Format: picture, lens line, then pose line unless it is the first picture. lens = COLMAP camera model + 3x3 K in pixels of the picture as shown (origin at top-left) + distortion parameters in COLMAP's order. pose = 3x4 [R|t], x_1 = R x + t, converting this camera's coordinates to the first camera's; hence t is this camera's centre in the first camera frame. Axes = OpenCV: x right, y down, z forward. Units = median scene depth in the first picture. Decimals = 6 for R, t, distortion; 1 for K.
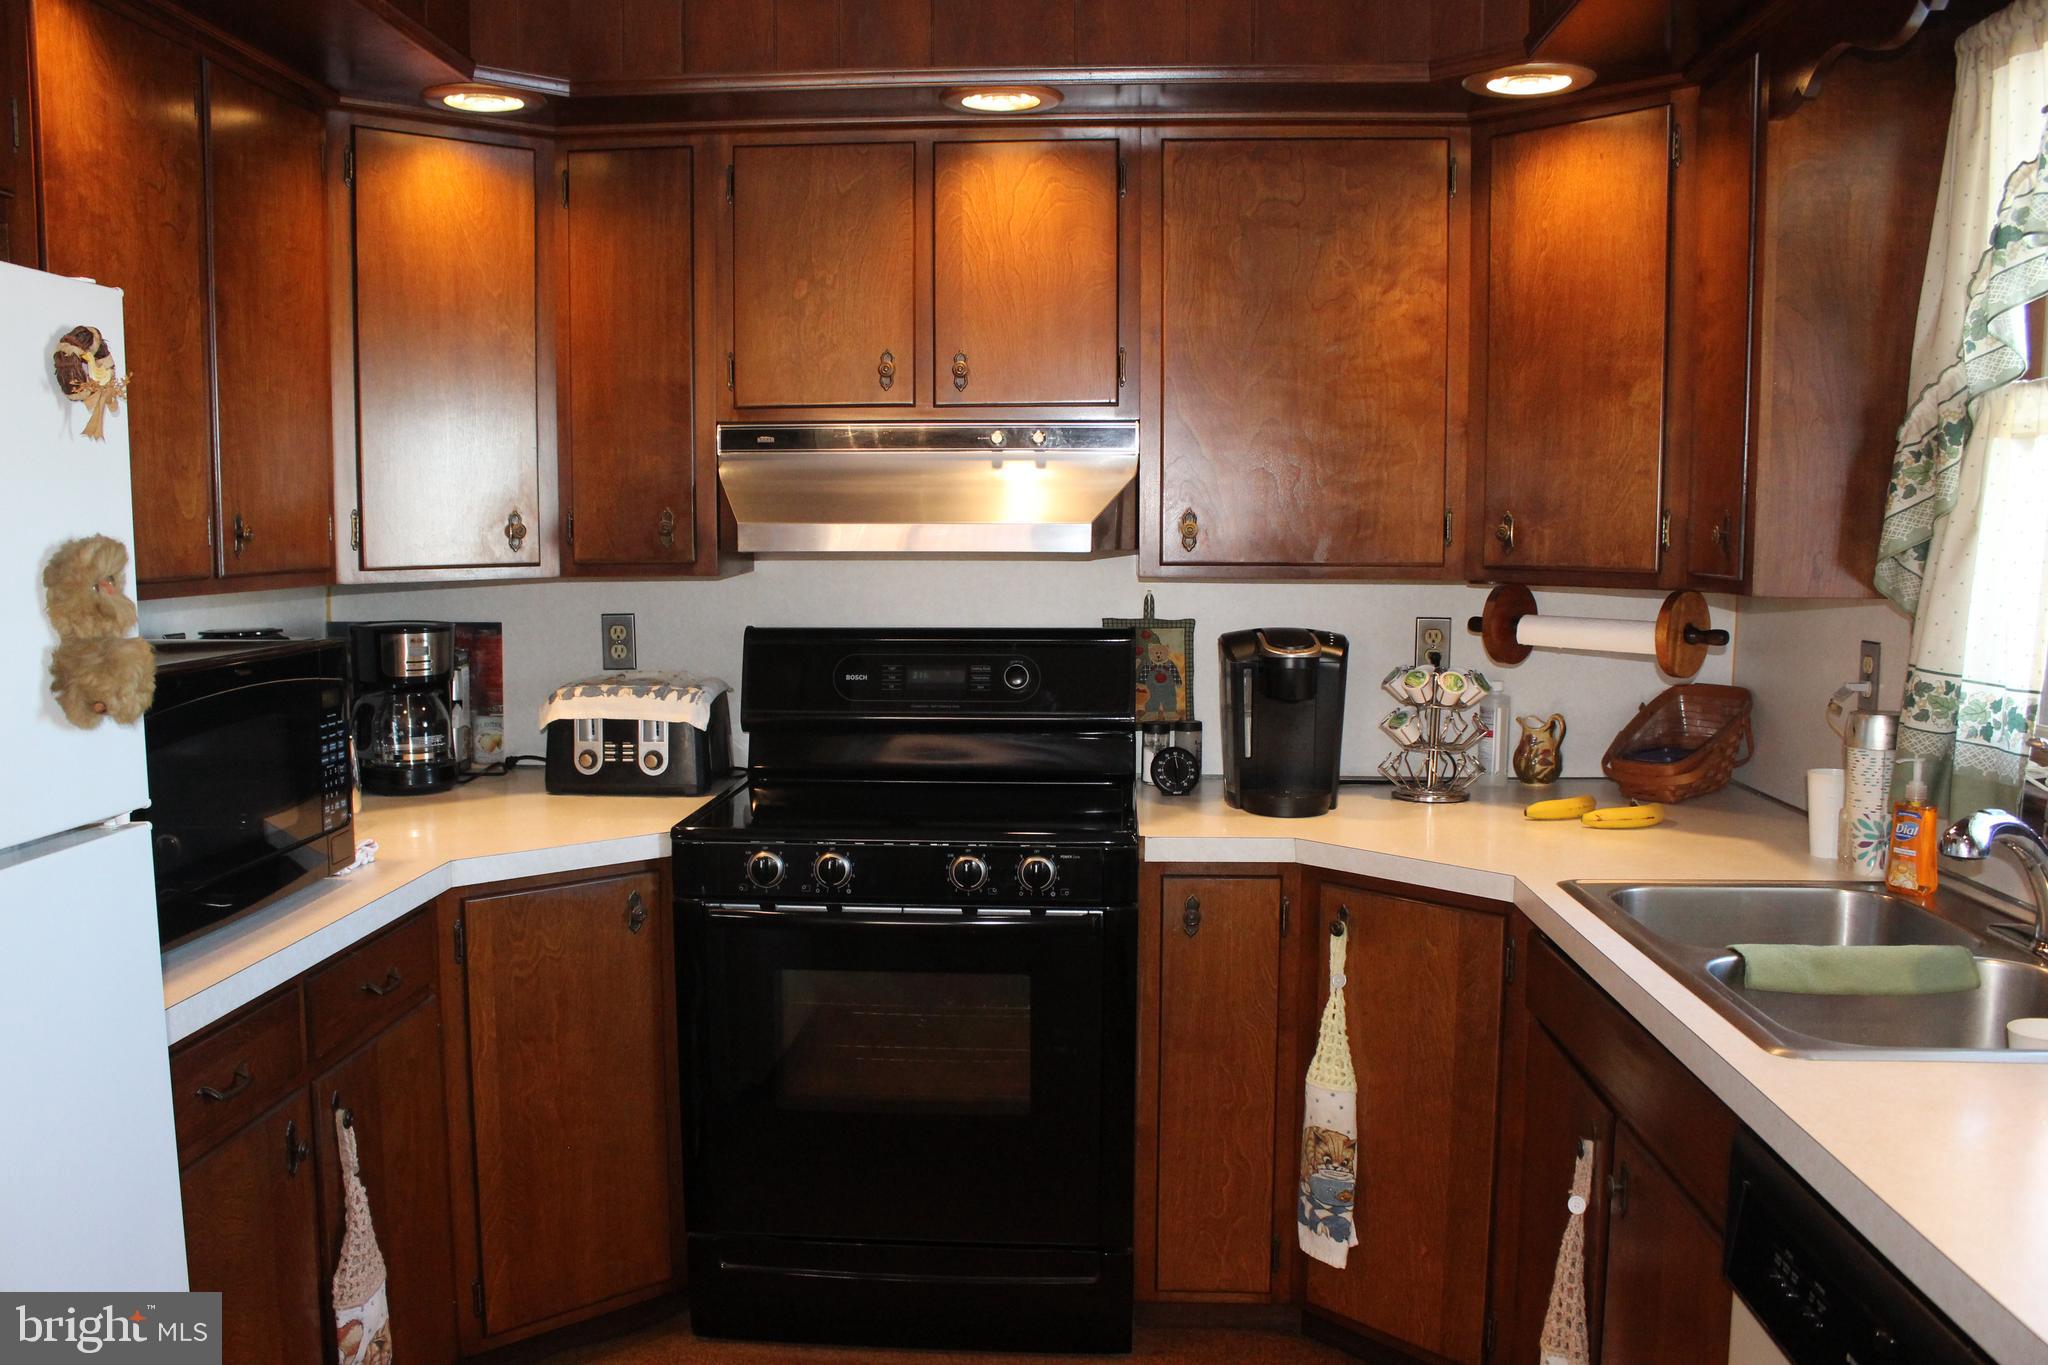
lens RADIAL K [[1705.1, 0, 978.7], [0, 1705.1, 697.4], [0, 0, 1]] dist [-0.152440, 0.124657]
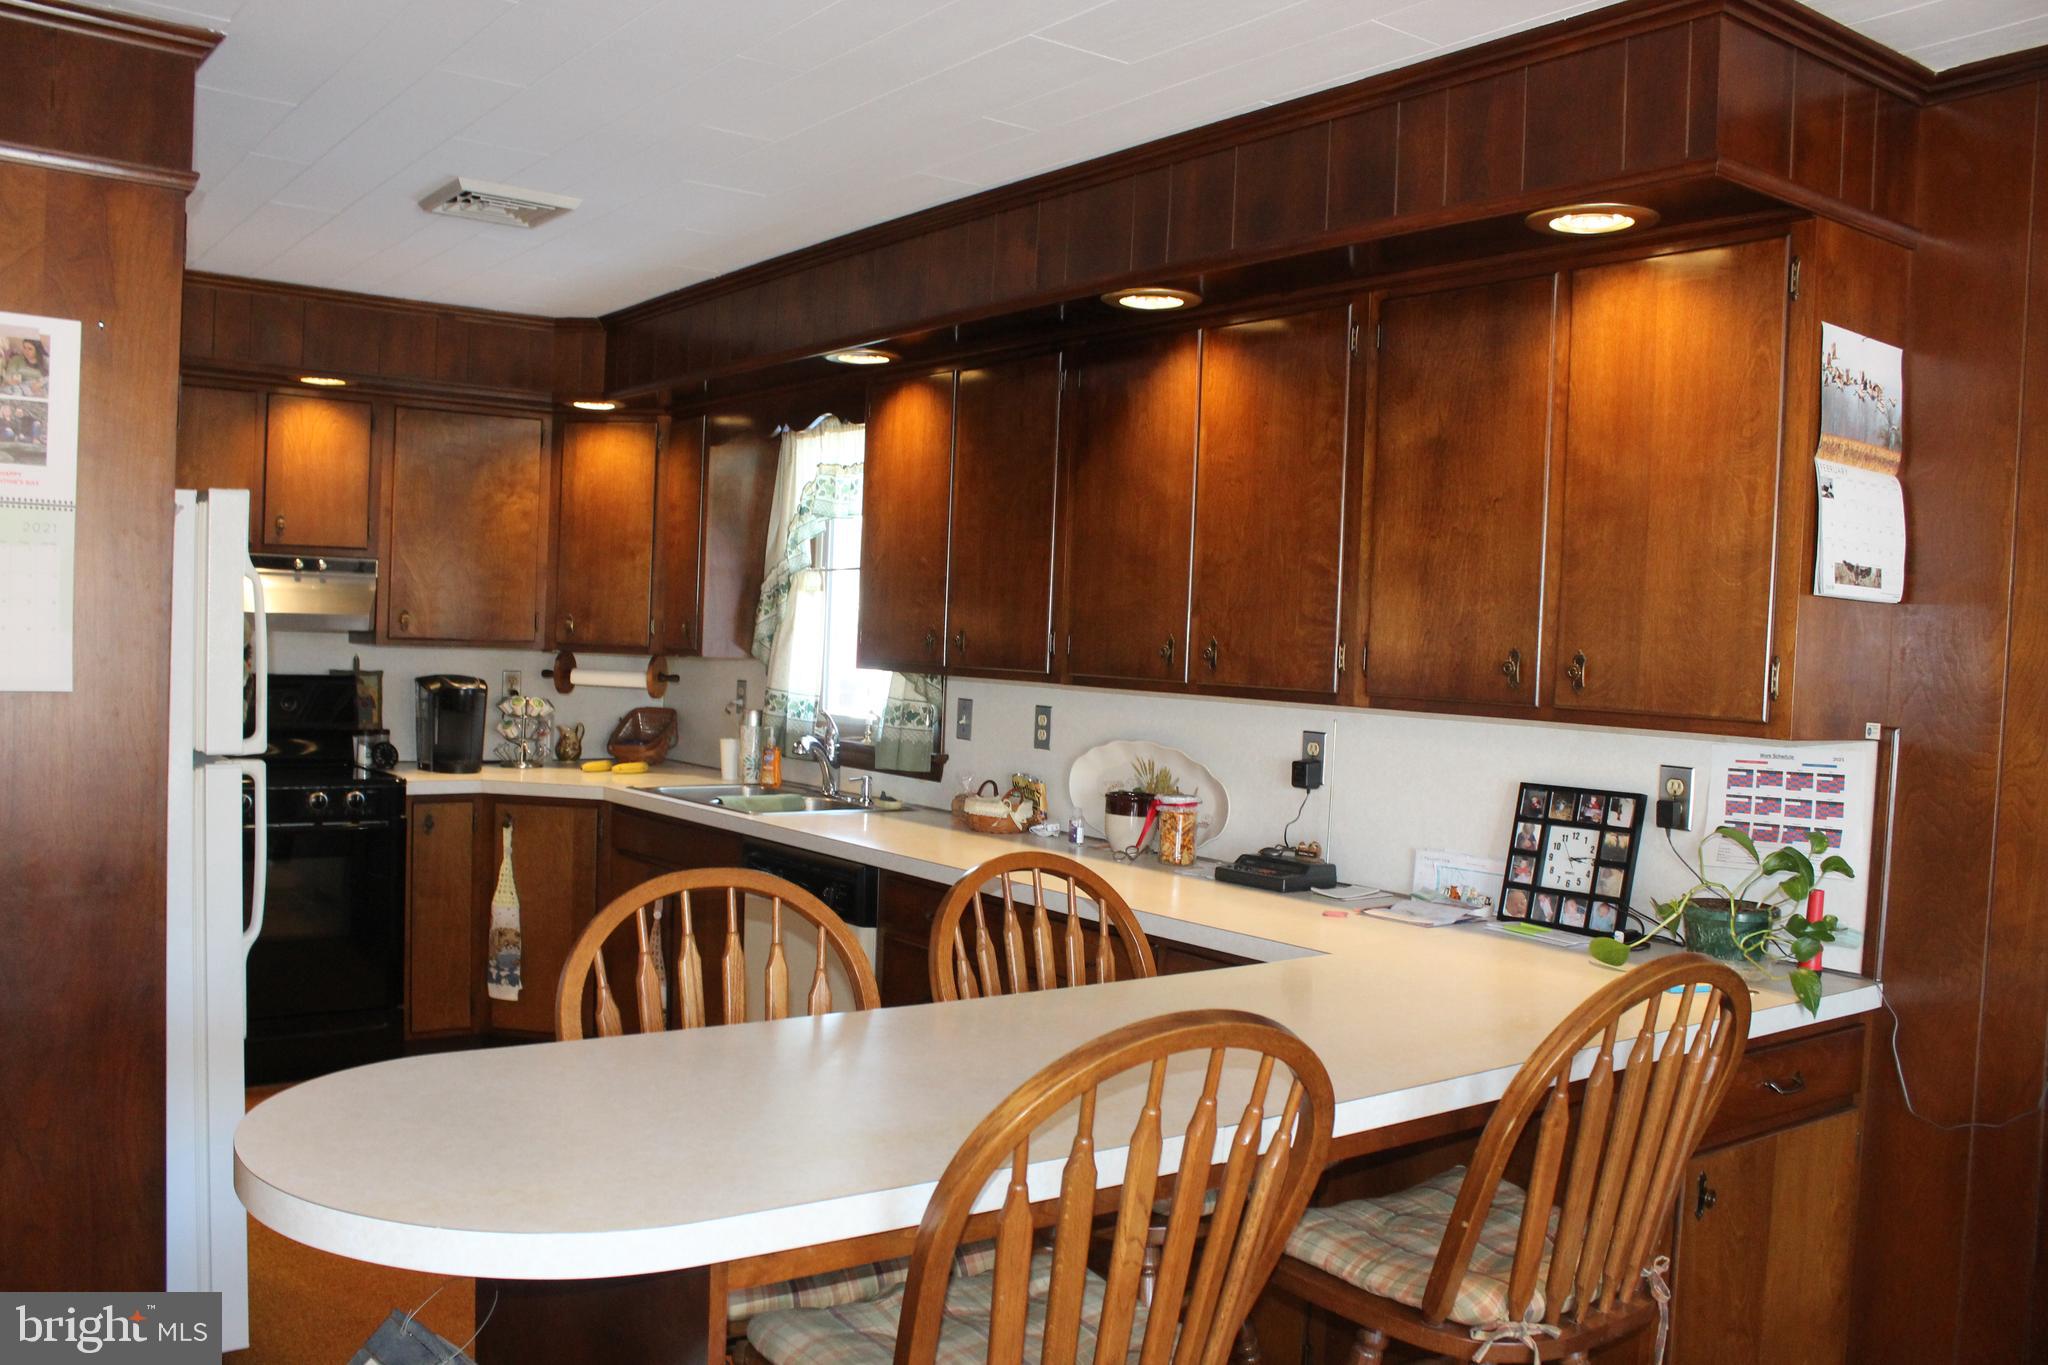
lens RADIAL K [[1705.1, 0, 977.3], [0, 1705.1, 695.3], [0, 0, 1]] dist [-0.152440, 0.124657]
pose [[0.758534, 0.004235, 0.651620, -0.630454], [0.029994, 0.998692, -0.041405, 0.081782], [-0.650943, 0.050952, 0.757415, -0.823053]]
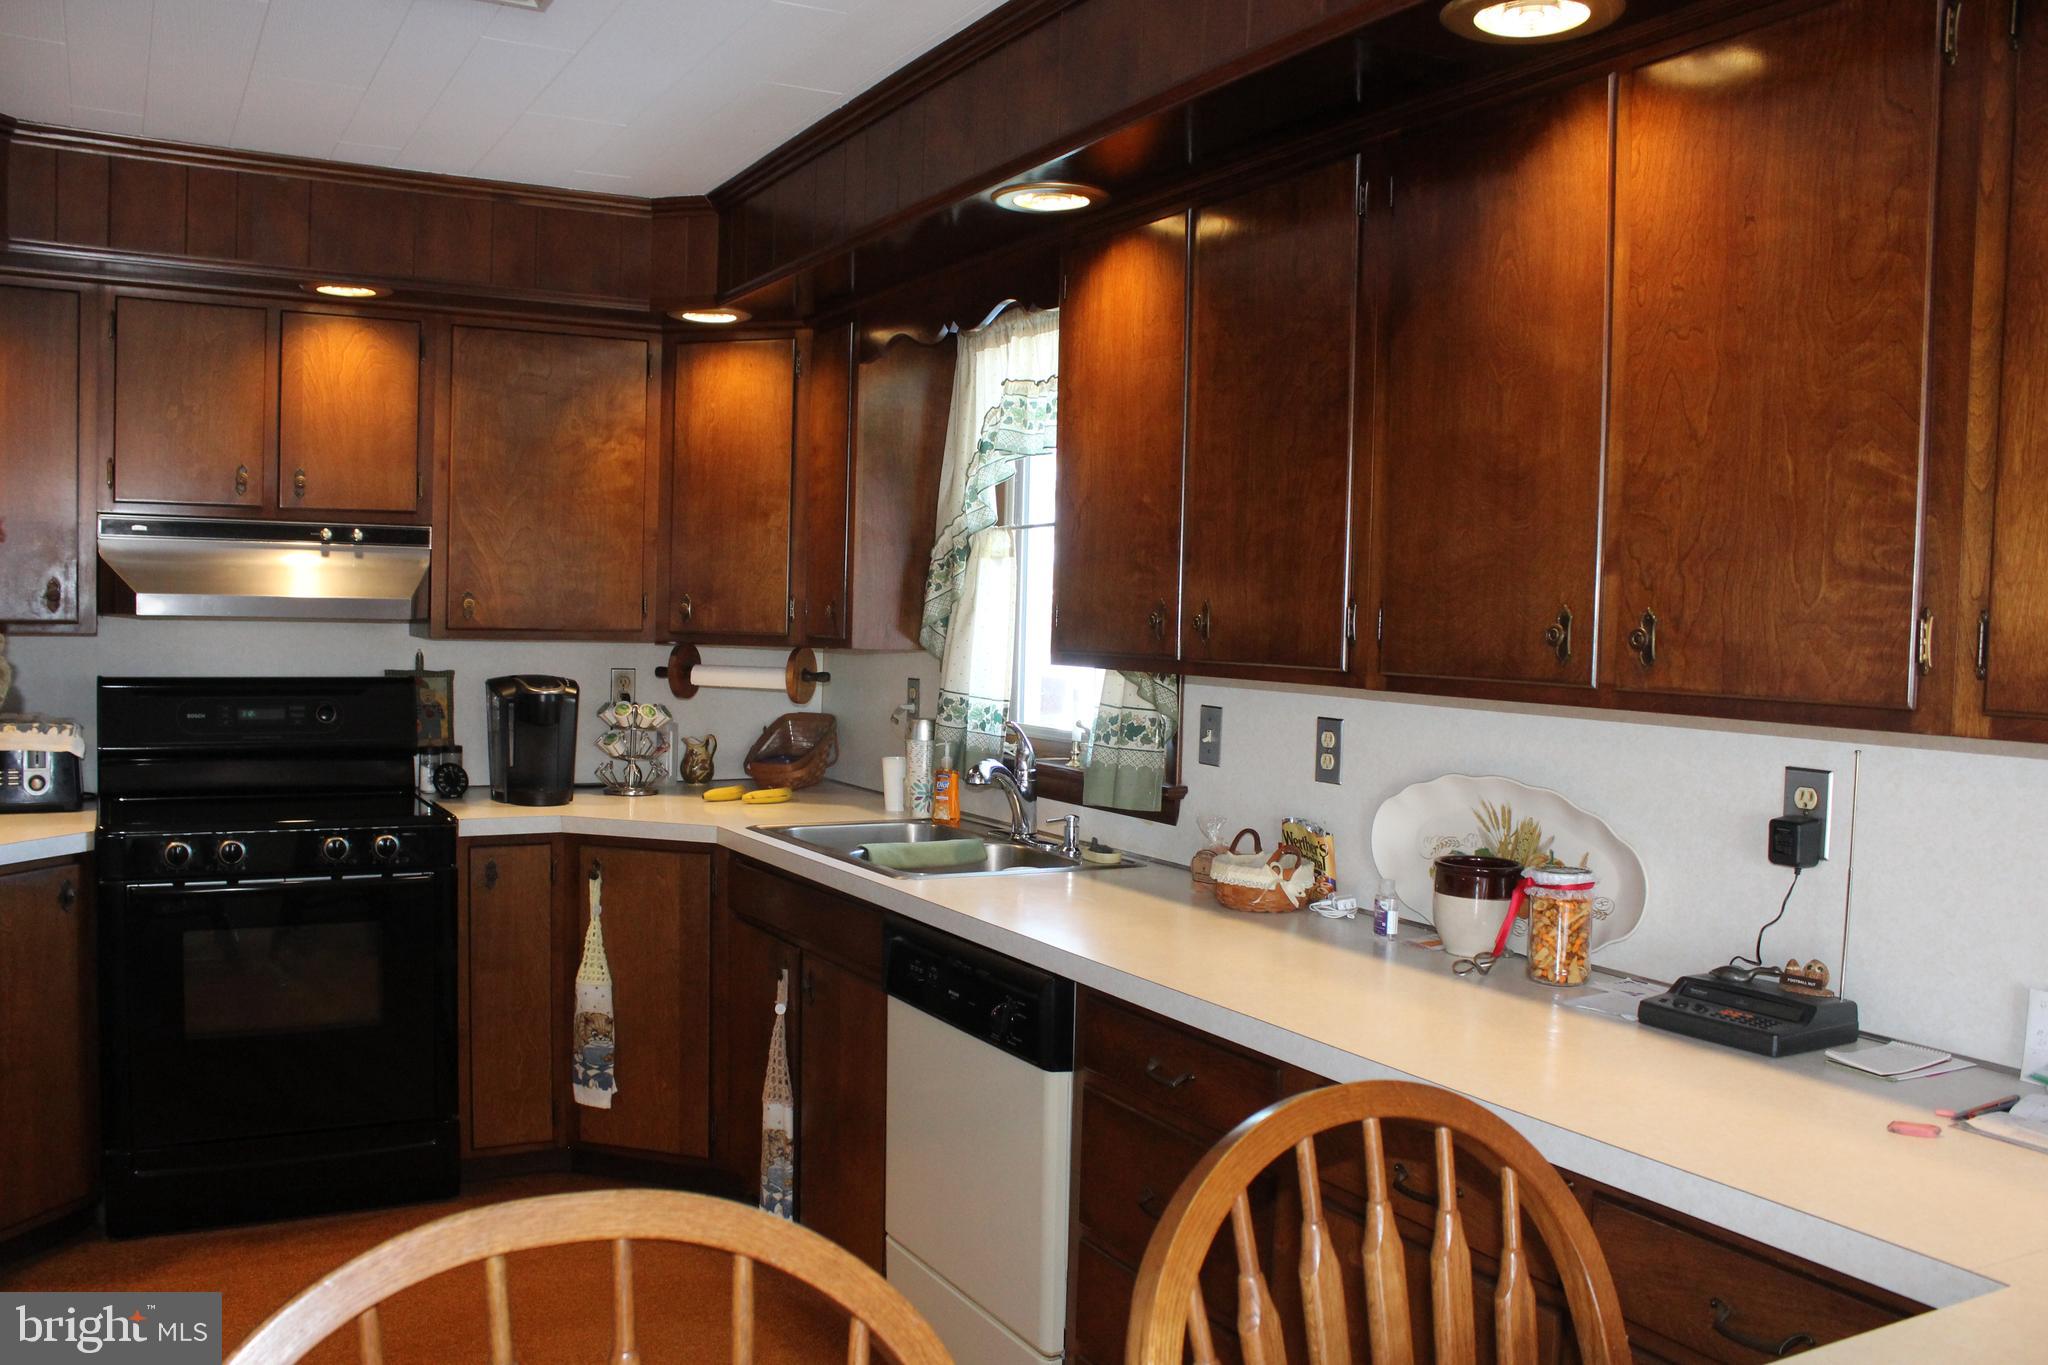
lens RADIAL K [[1705.1, 0, 978.7], [0, 1705.1, 695.5], [0, 0, 1]] dist [-0.152440, 0.124657]
pose [[0.843266, -0.007149, 0.537448, -0.287371], [0.032483, 0.998762, -0.037681, 0.045379], [-0.536514, 0.049233, 0.842454, -0.418227]]
